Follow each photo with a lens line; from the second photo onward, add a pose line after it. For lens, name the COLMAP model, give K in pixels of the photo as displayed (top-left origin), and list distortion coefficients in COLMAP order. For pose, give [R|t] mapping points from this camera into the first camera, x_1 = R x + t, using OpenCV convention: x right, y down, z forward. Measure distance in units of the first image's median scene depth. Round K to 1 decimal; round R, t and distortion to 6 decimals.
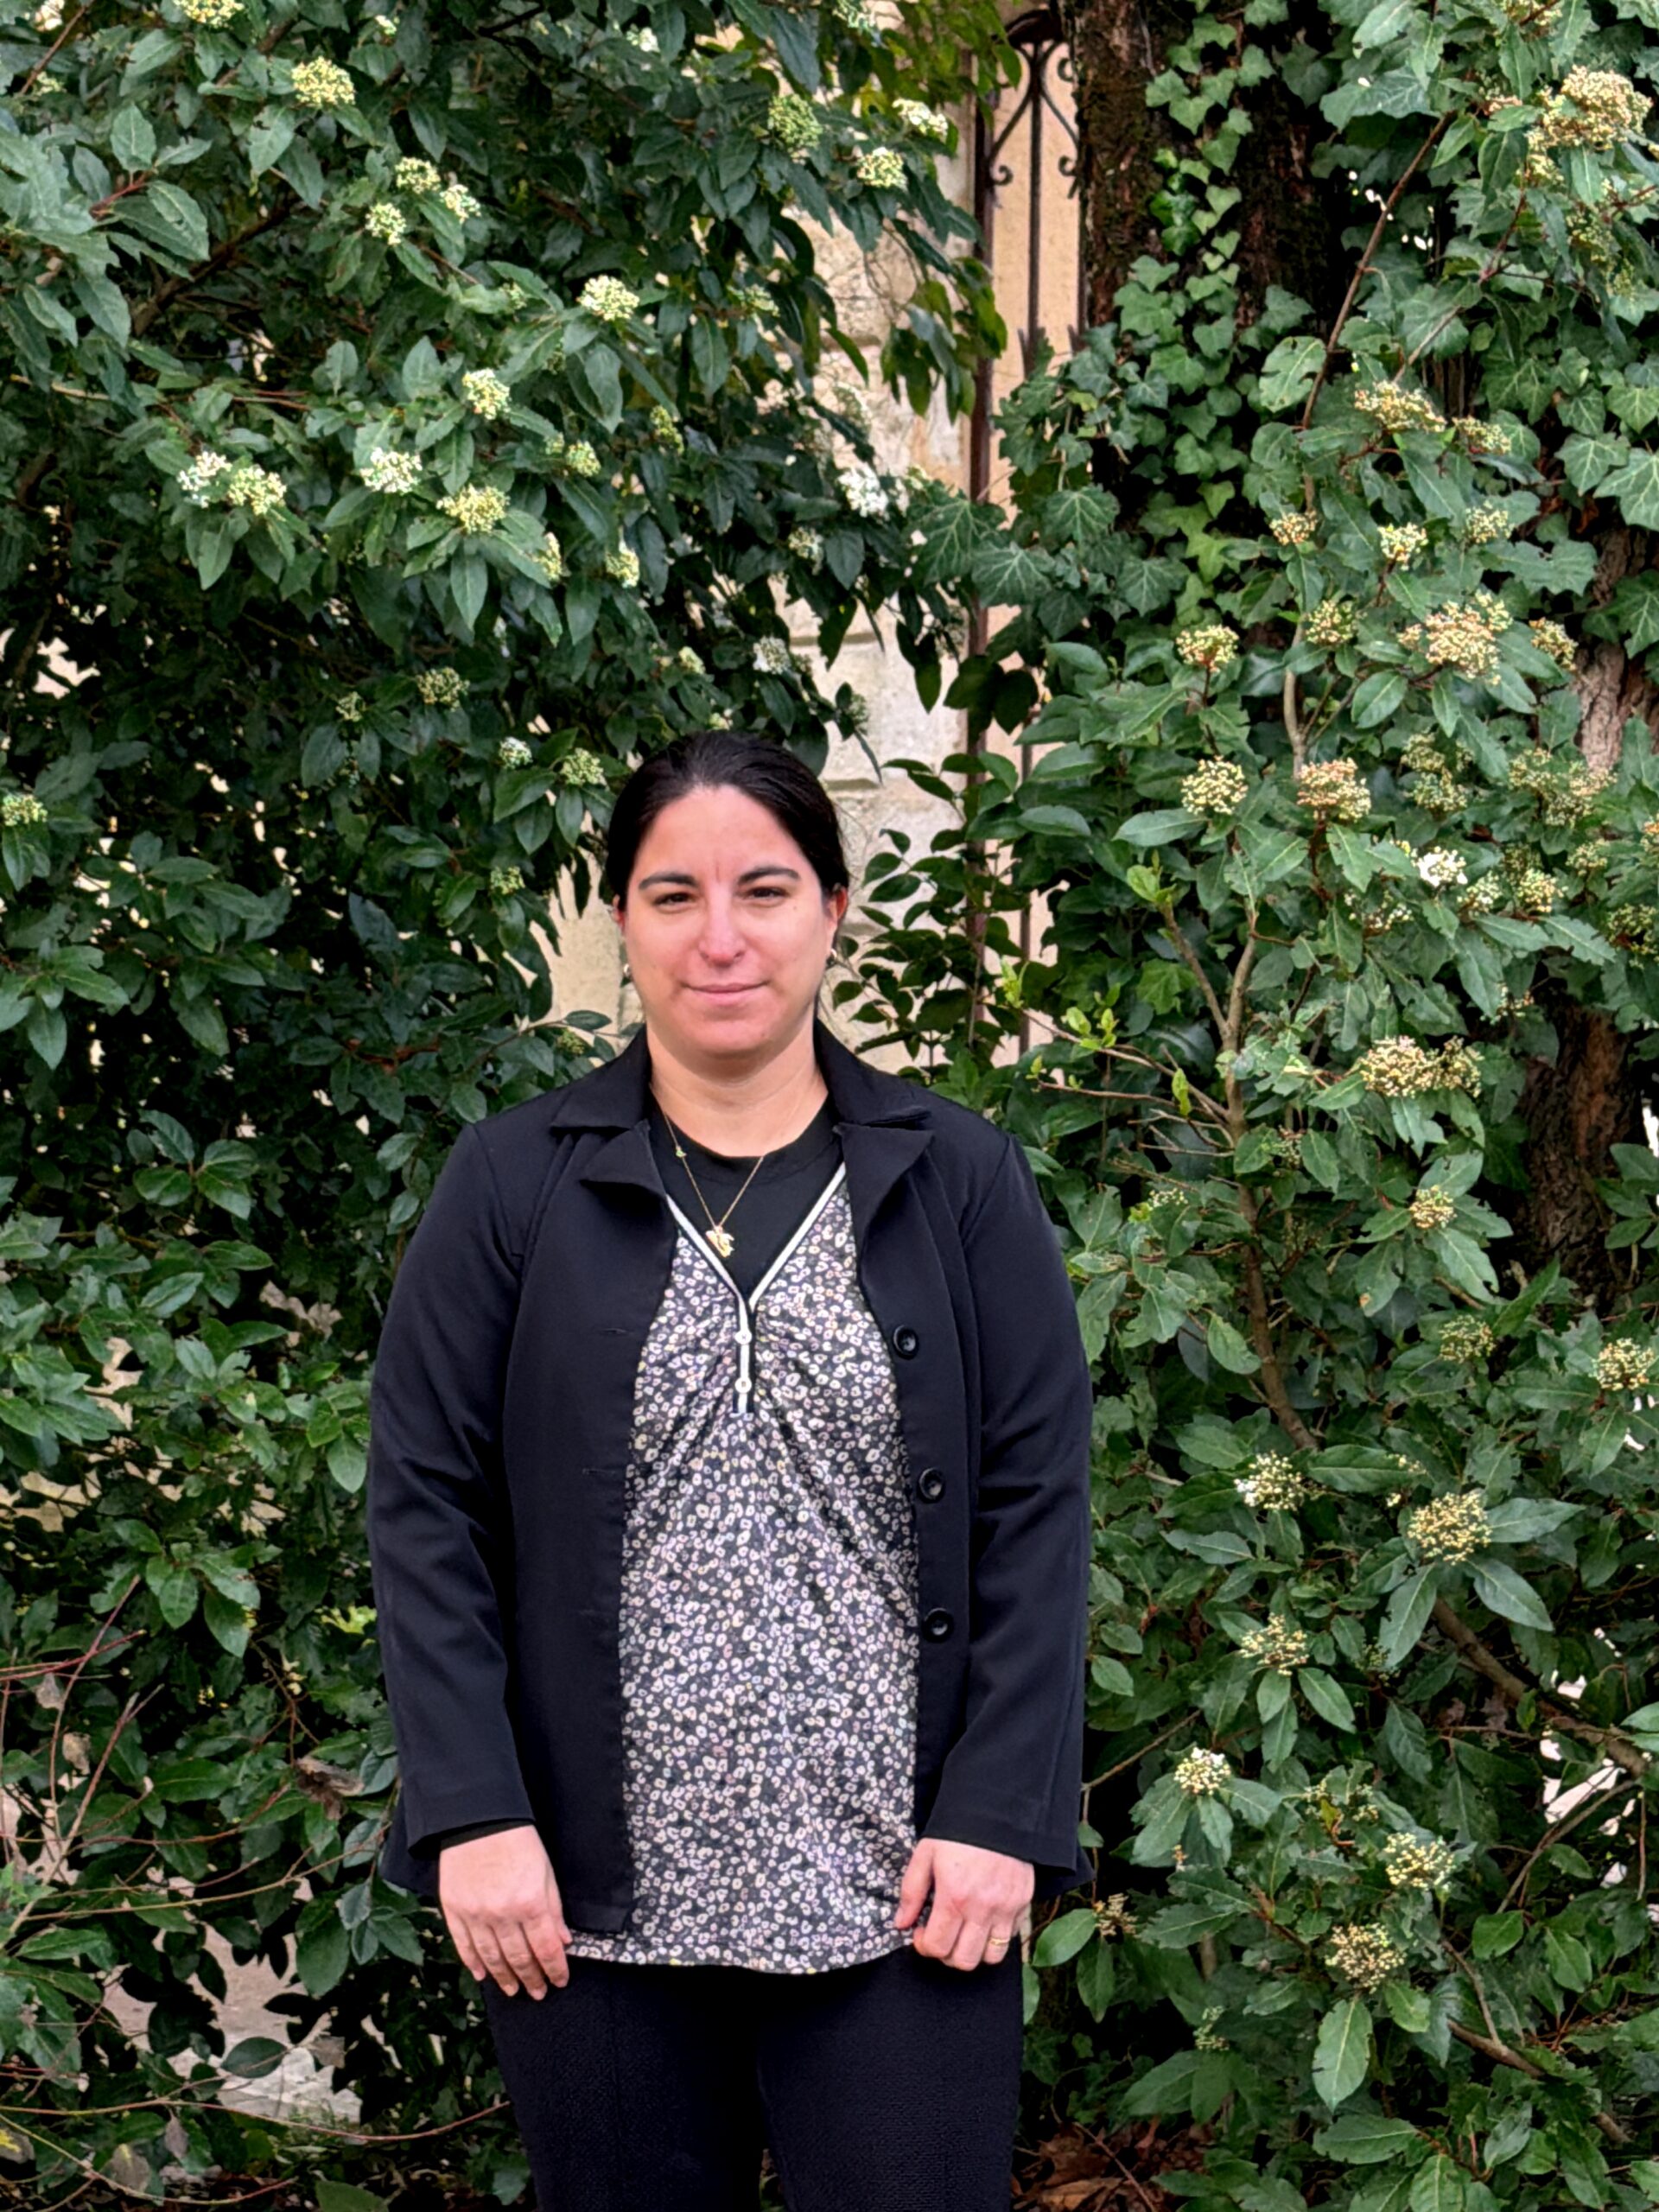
lens RADIAL K [[6521.2, 0, 787.1], [0, 6521.2, 1118.7], [0, 0, 1]] dist [0.138847, 0.000000]
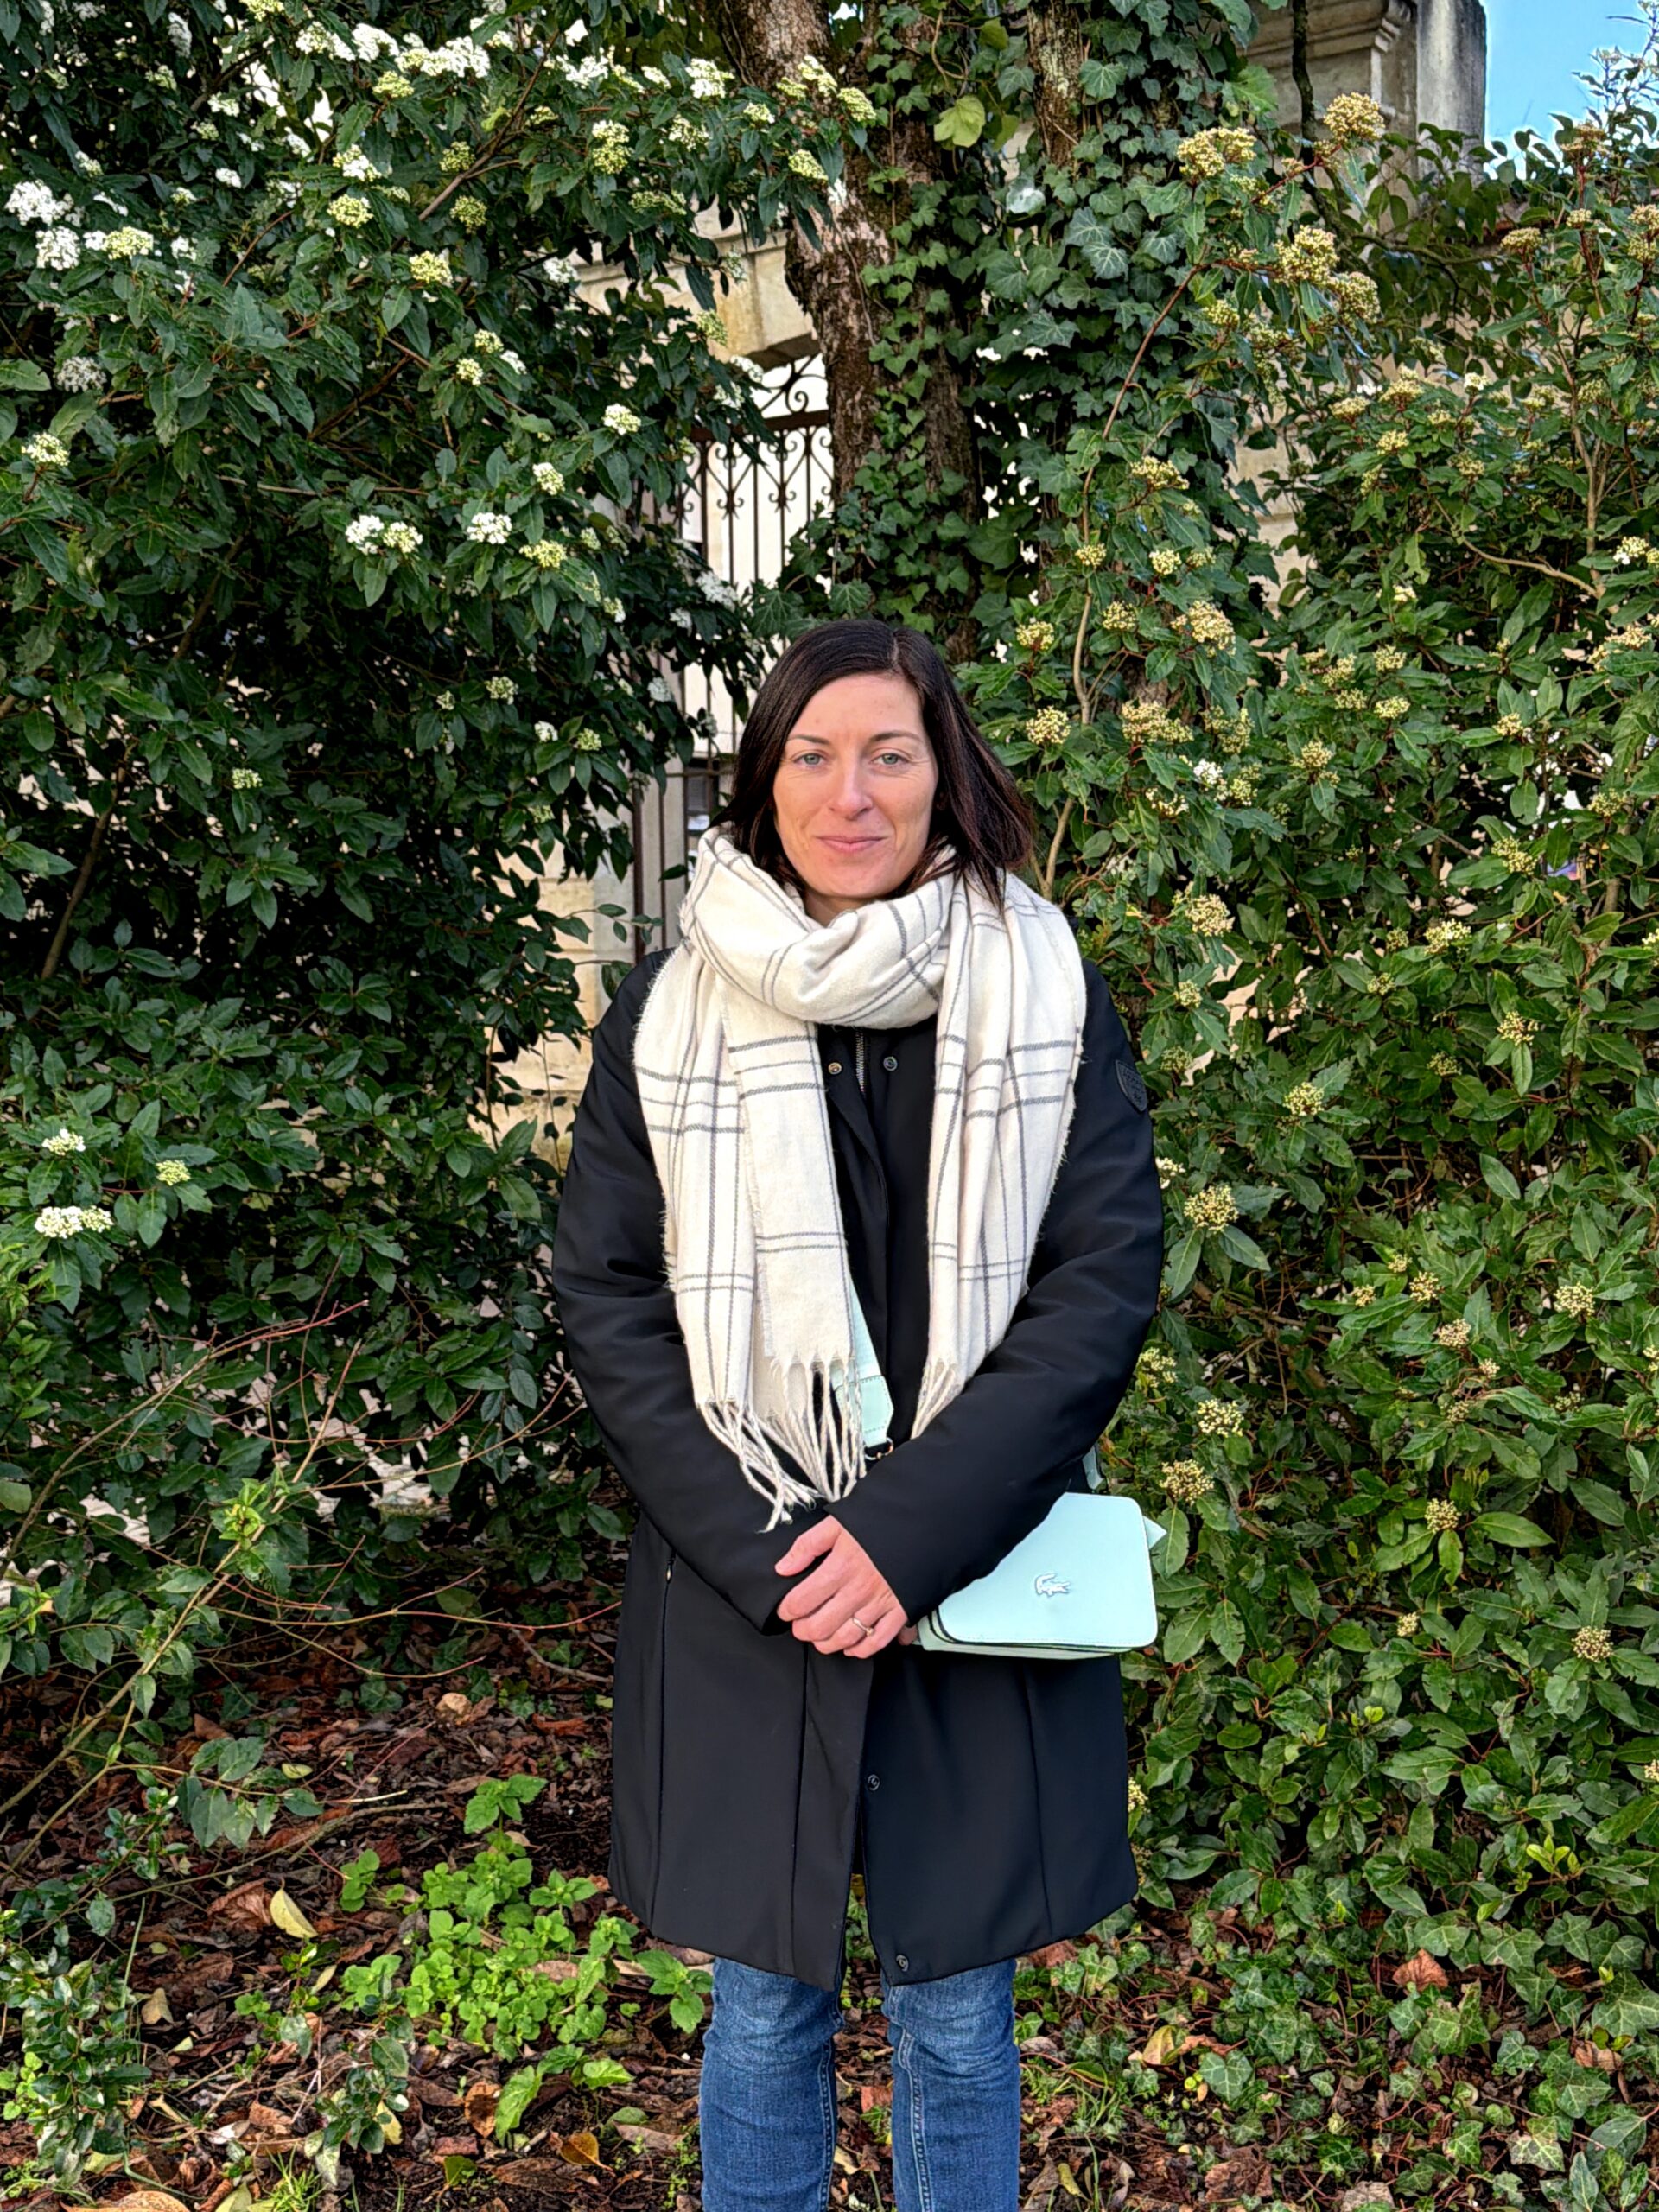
lens RADIAL K [[2562.5, 0, 835.2], [0, 2562.5, 1122.4], [0, 0, 1]] dist [0.098046, 0.000000]
pose [[0.988802, -0.034666, 0.145155, -0.061151], [0.026052, 0.997808, 0.060828, 0.003518], [-0.146945, -0.056365, 0.987537, 0.326022]]
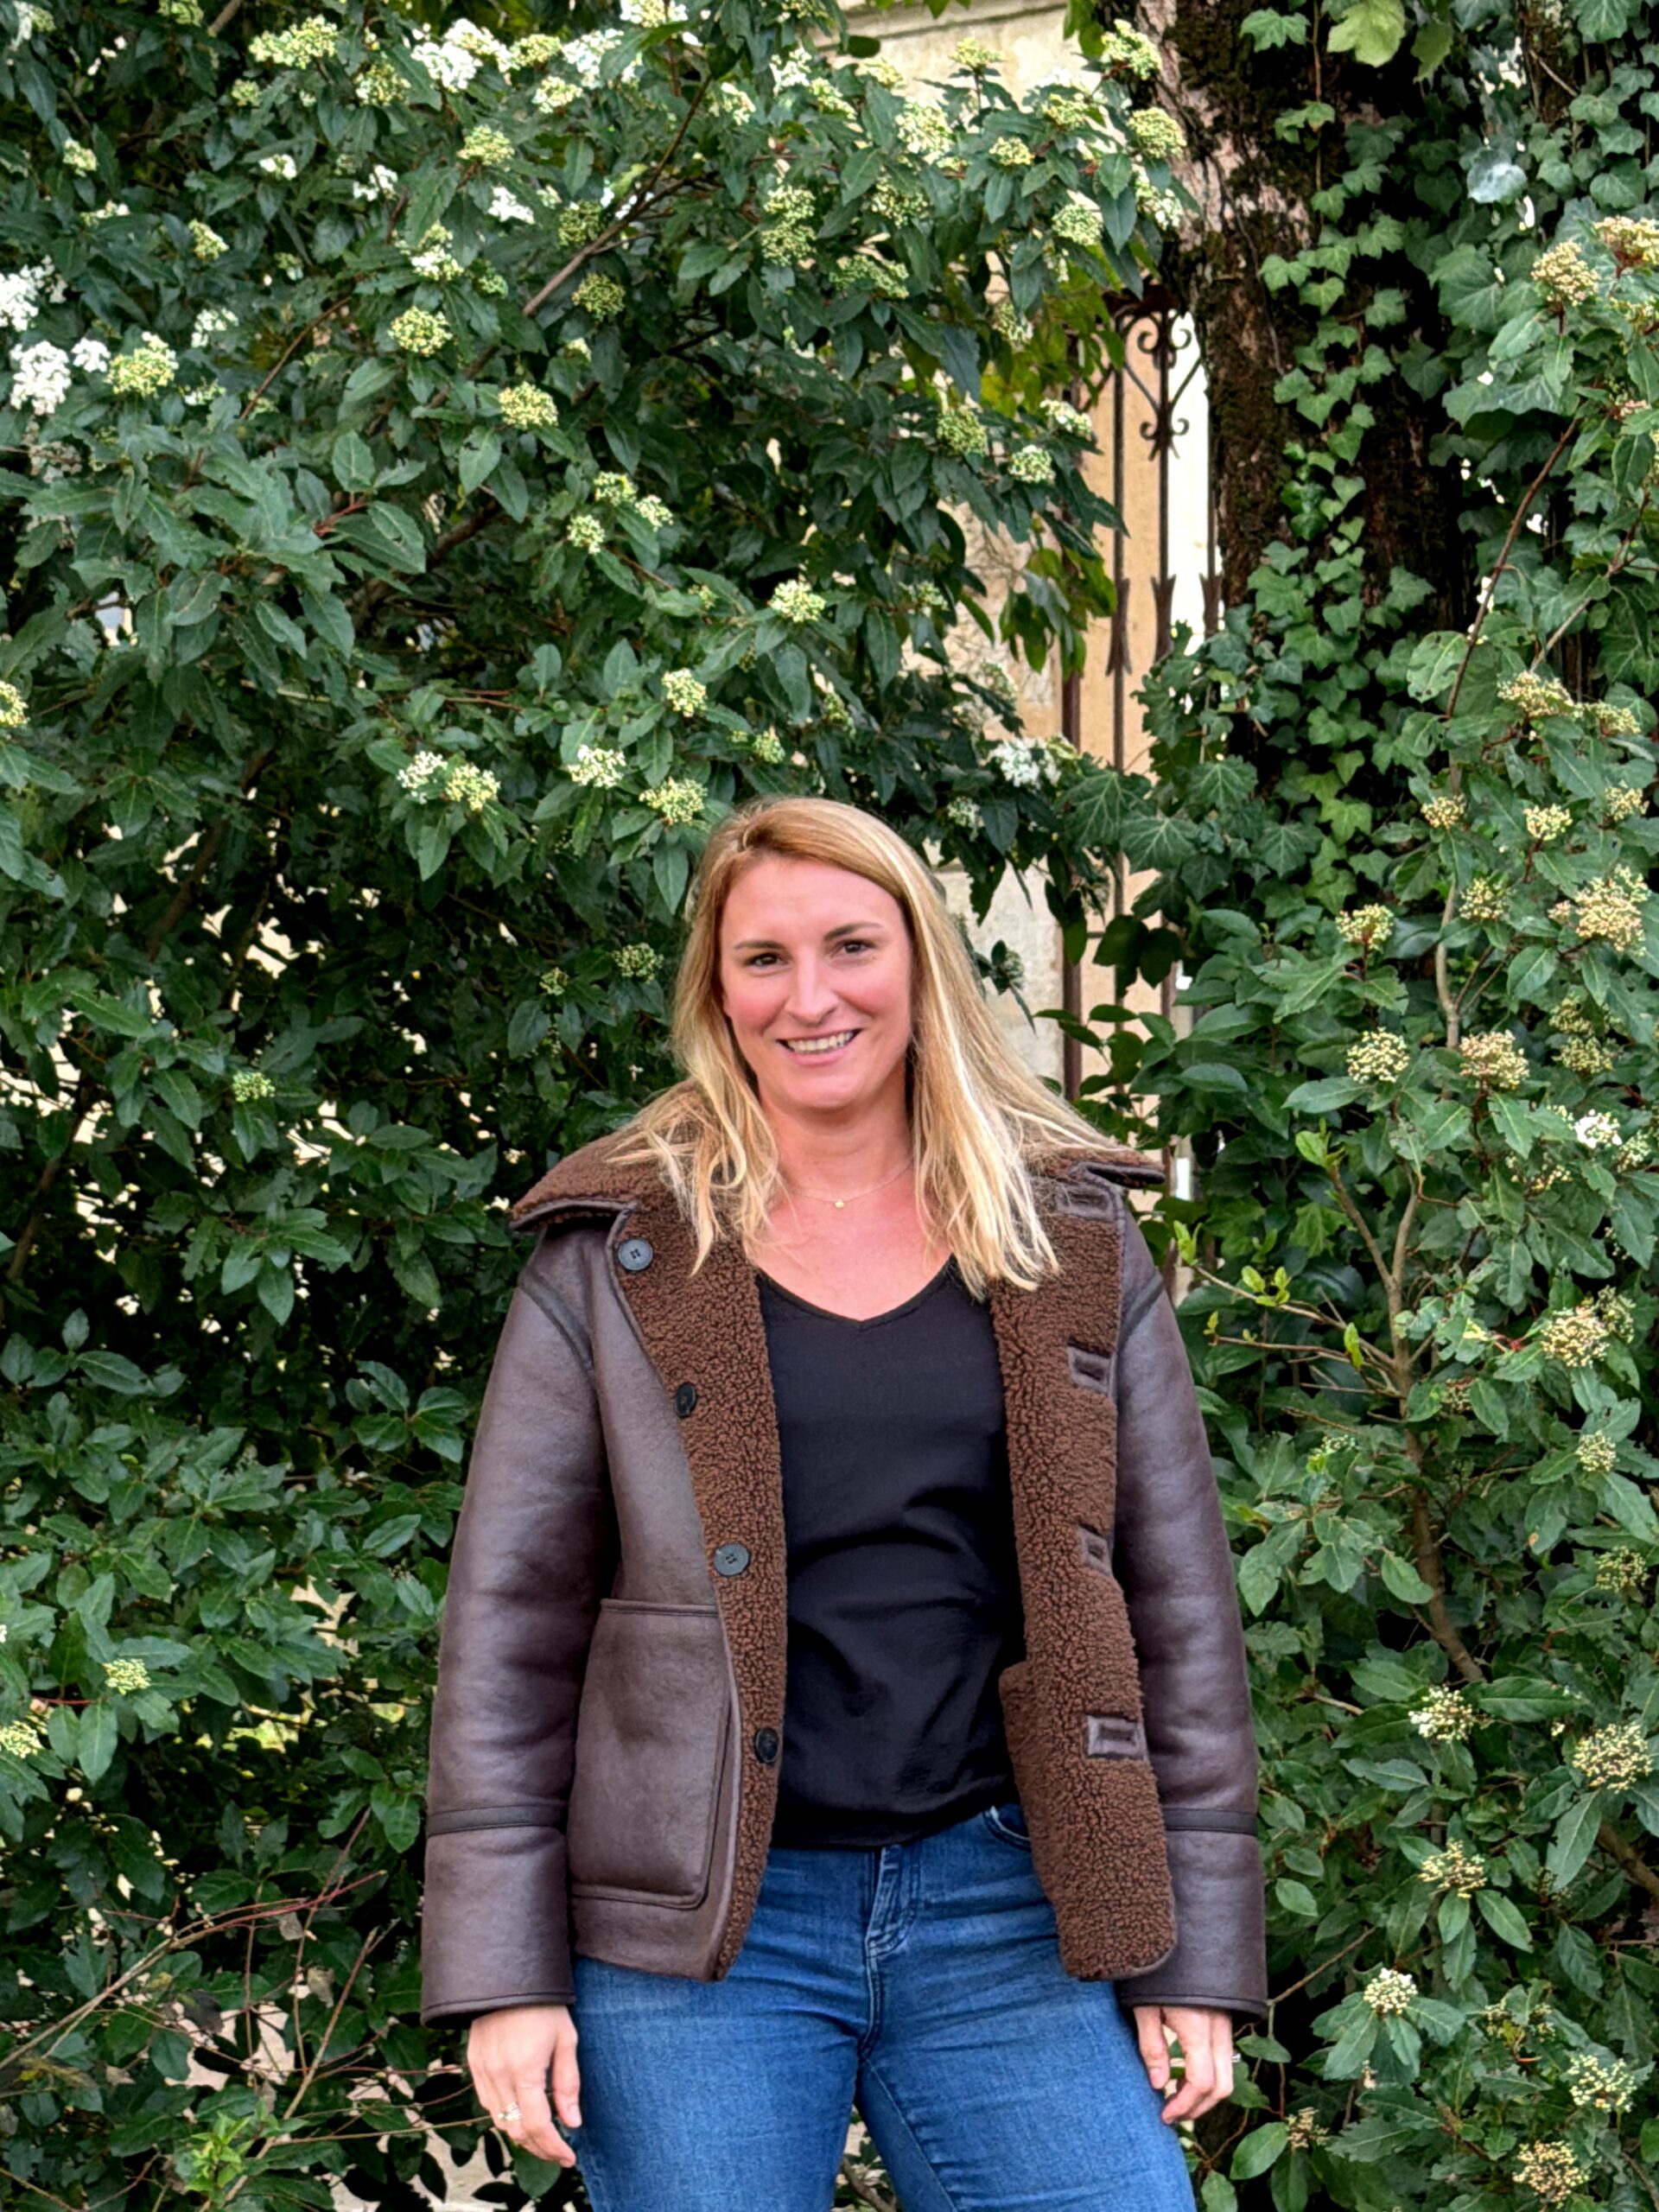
lens RADIAL K [[5937.8, 0, 796.9], [0, 5937.8, 1078.2], [0, 0, 1]] dist [0.163922, 0.000000]
pose [[0.999861, -0.014178, -0.008802, -0.016871], [0.013887, 0.999381, -0.032309, -0.013849], [0.009255, 0.032182, 0.999439, 0.027258]]
